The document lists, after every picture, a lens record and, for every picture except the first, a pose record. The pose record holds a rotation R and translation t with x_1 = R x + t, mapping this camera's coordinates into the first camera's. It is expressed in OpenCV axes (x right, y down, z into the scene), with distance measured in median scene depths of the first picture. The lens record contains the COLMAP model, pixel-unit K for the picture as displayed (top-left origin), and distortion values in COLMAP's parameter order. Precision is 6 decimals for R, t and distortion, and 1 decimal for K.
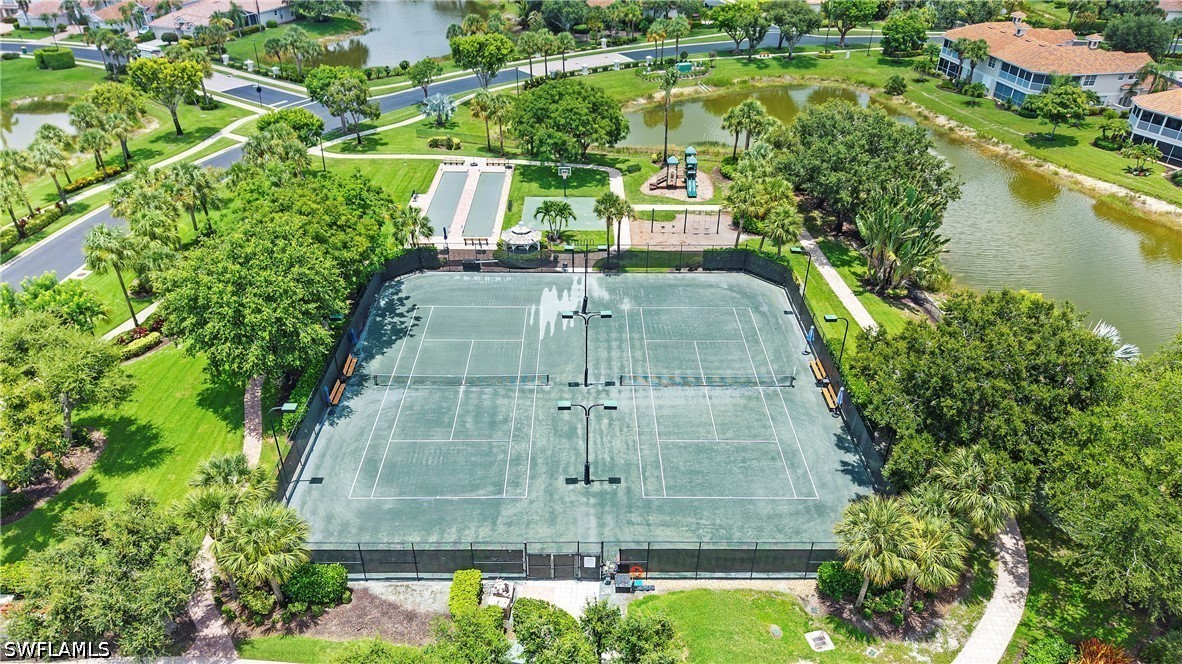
lens RADIAL K [[790.1, 0, 591.0], [0, 790.1, 332.0], [0, 0, 1]] dist [0.023208, -0.004368]
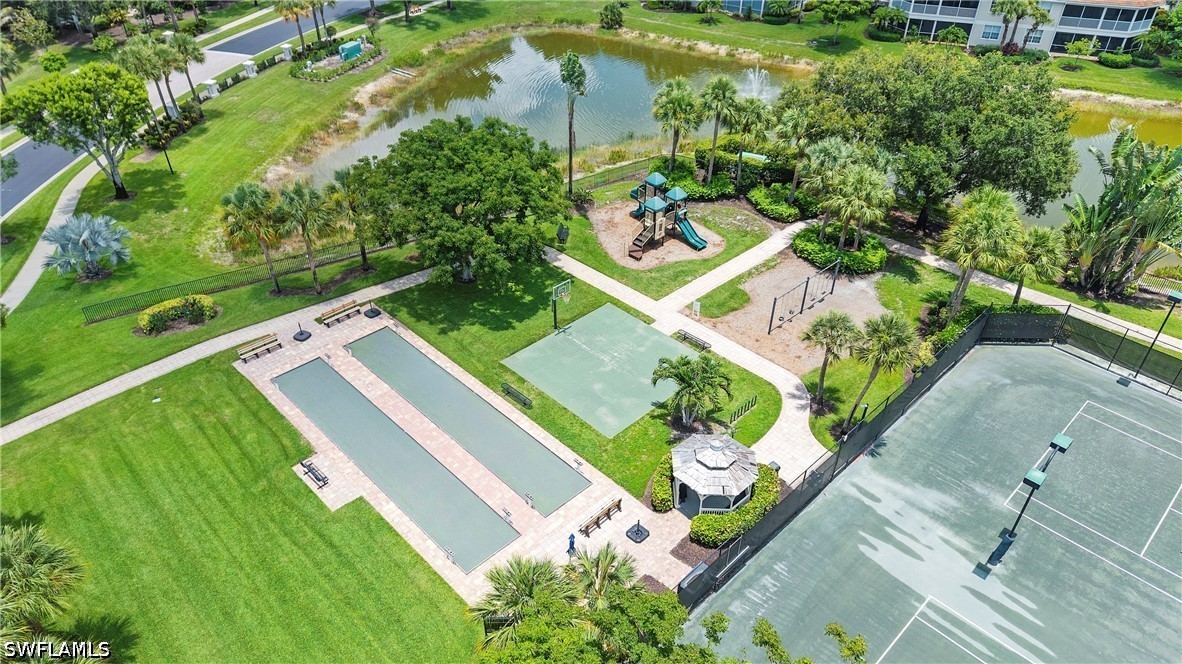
lens RADIAL K [[790.1, 0, 591.0], [0, 790.1, 332.0], [0, 0, 1]] dist [0.023208, -0.004368]
pose [[0.721589, -0.411915, 0.556448, -0.297676], [0.366433, 0.909168, 0.197837, -0.250148], [-0.587397, 0.061144, 0.806986, 0.505332]]
